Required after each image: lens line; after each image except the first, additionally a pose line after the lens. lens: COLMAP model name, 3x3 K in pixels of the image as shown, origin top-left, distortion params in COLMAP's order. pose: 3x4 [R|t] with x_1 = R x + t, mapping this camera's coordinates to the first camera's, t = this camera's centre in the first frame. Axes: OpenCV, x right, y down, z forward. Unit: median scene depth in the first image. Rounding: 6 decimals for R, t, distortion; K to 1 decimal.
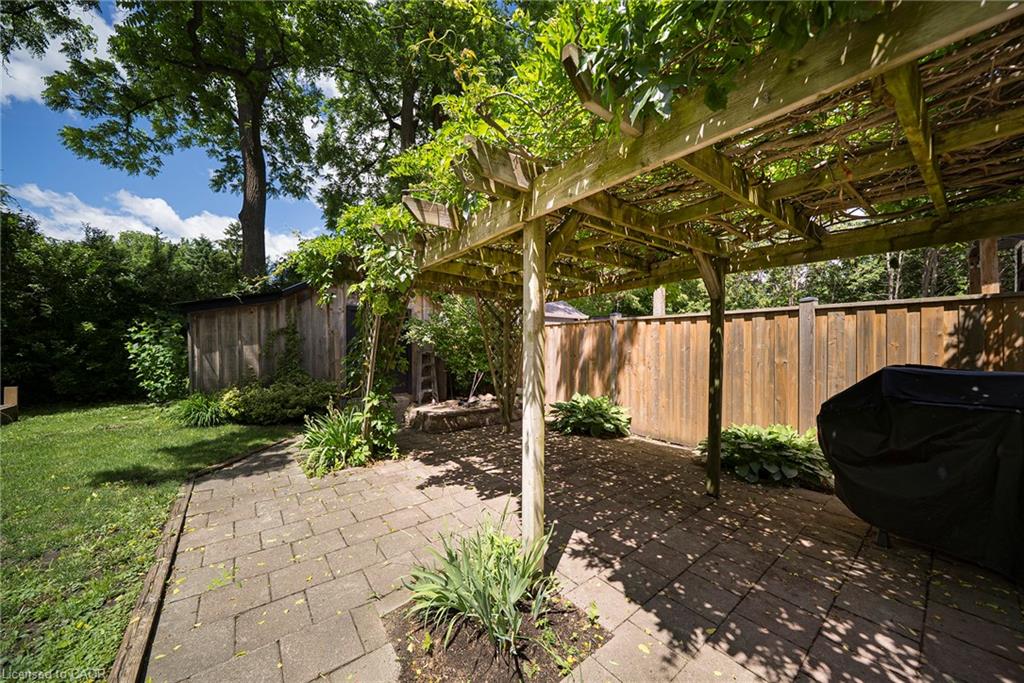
lens RADIAL K [[353.4, 0, 512.0], [0, 353.4, 343.2], [0, 0, 1]] dist [0.000639, 0.000011]
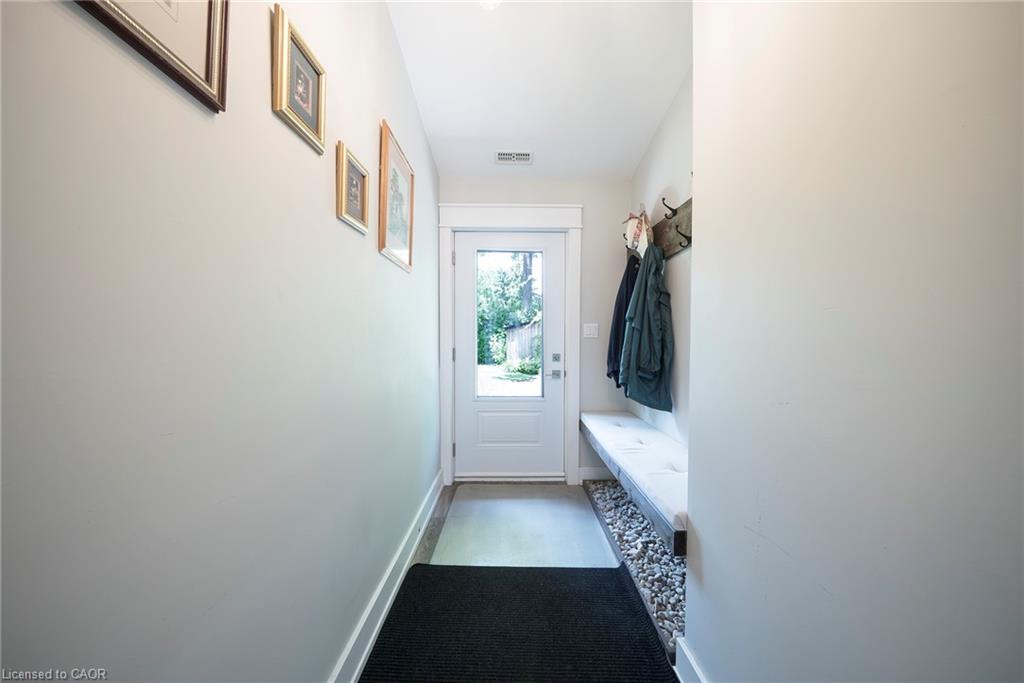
lens RADIAL K [[353.4, 0, 513.4], [0, 353.4, 340.2], [0, 0, 1]] dist [0.000639, 0.000011]
pose [[0.778042, 0.001579, -0.628210, 0.787078], [-0.007691, 0.999946, -0.007012, 0.005060], [0.628165, 0.010287, 0.778012, -1.027708]]
